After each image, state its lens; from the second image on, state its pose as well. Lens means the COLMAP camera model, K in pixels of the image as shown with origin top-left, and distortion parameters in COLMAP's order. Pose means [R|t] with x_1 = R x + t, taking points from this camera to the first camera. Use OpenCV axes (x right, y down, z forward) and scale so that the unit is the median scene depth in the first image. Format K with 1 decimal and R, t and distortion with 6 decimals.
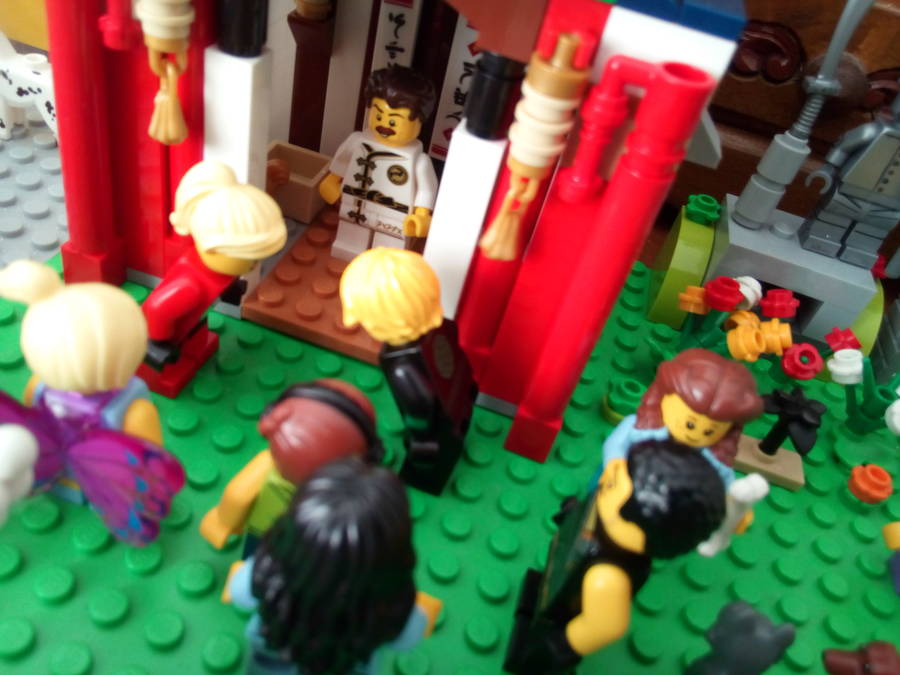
lens RADIAL K [[743.9, 0, 437.4], [0, 743.9, 336.5], [0, 0, 1]] dist [0.072727, -0.115823]
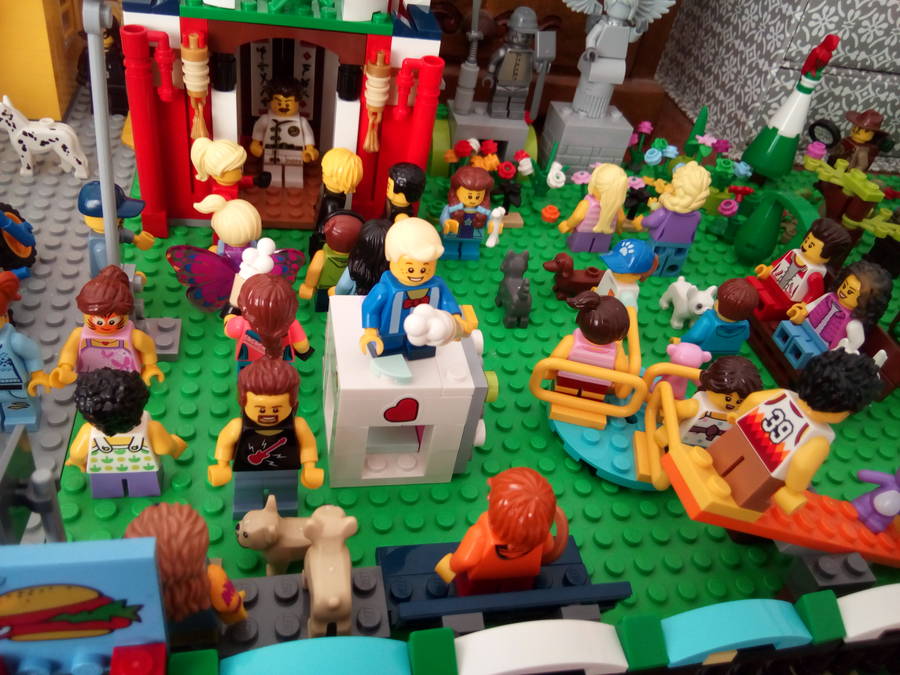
lens RADIAL K [[743.9, 0, 437.4], [0, 743.9, 336.5], [0, 0, 1]] dist [0.072727, -0.115823]
pose [[0.899256, -0.334125, 0.282311, -0.431923], [0.313803, 0.942401, 0.115796, 0.169577], [-0.304740, -0.015541, 0.952309, -0.931744]]
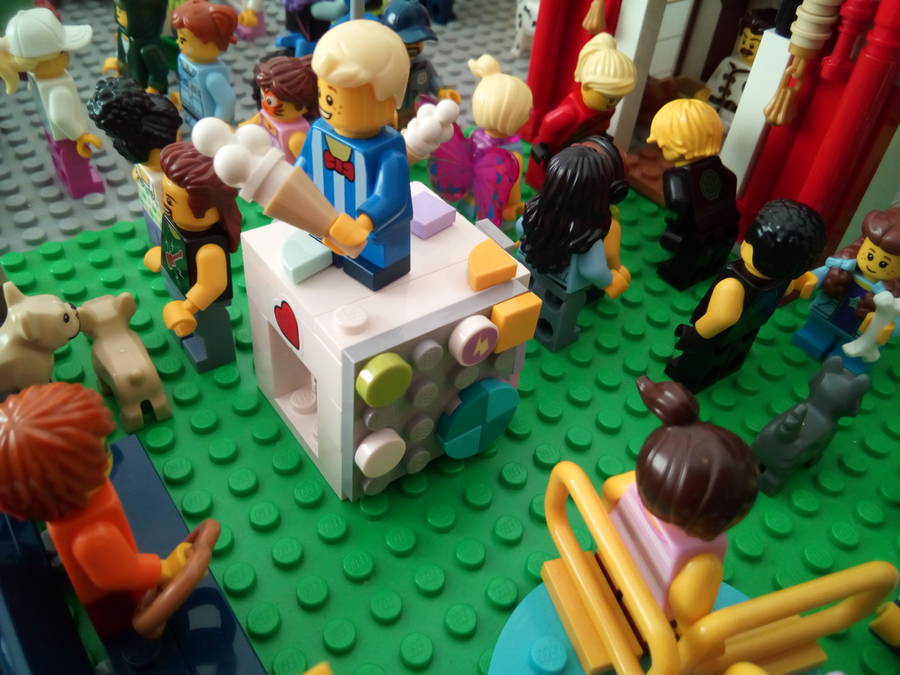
lens RADIAL K [[754.7, 0, 431.9], [0, 754.7, 334.8], [0, 0, 1]] dist [0.055939, -0.114901]
pose [[0.778639, 0.292310, -0.555226, 0.379103], [-0.331374, 0.942966, 0.031730, 0.335503], [0.532834, 0.159282, 0.831094, -0.350534]]
